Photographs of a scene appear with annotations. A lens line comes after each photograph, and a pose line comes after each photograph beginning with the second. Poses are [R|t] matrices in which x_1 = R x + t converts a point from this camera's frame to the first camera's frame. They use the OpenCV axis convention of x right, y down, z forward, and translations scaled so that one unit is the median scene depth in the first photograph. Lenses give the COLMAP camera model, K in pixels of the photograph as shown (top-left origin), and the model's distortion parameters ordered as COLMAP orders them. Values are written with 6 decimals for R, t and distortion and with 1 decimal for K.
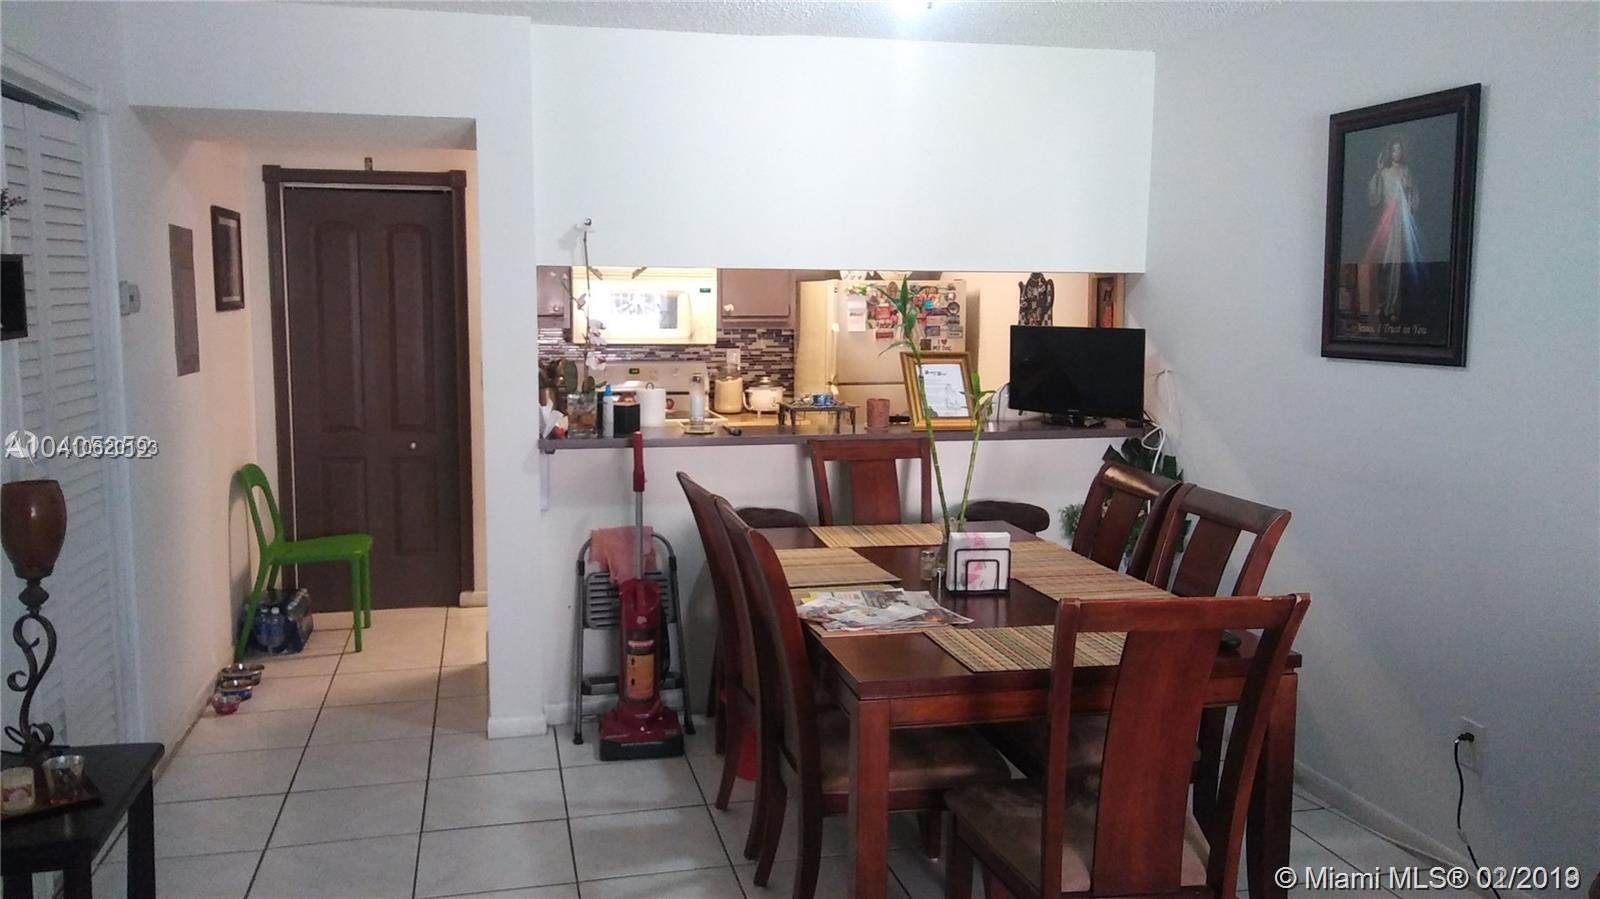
lens RADIAL K [[1233.7, 0, 798.7], [0, 1233.7, 445.7], [0, 0, 1]] dist [0.009025, 0.001771]
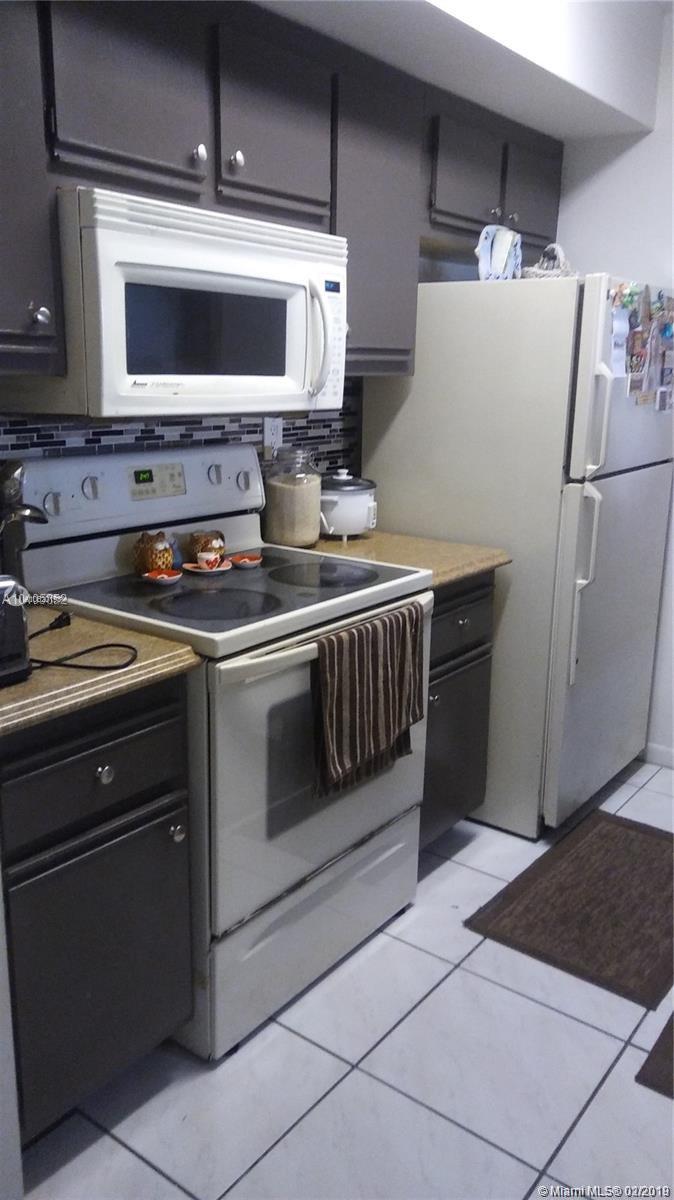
lens RADIAL K [[925.2, 0, 336.4], [0, 925.2, 598.8], [0, 0, 1]] dist [0.009025, 0.001771]
pose [[0.782740, -0.150272, 0.603934, -0.278374], [0.067790, 0.985224, 0.157285, -0.063622], [-0.618646, -0.082173, 0.781361, 0.689410]]
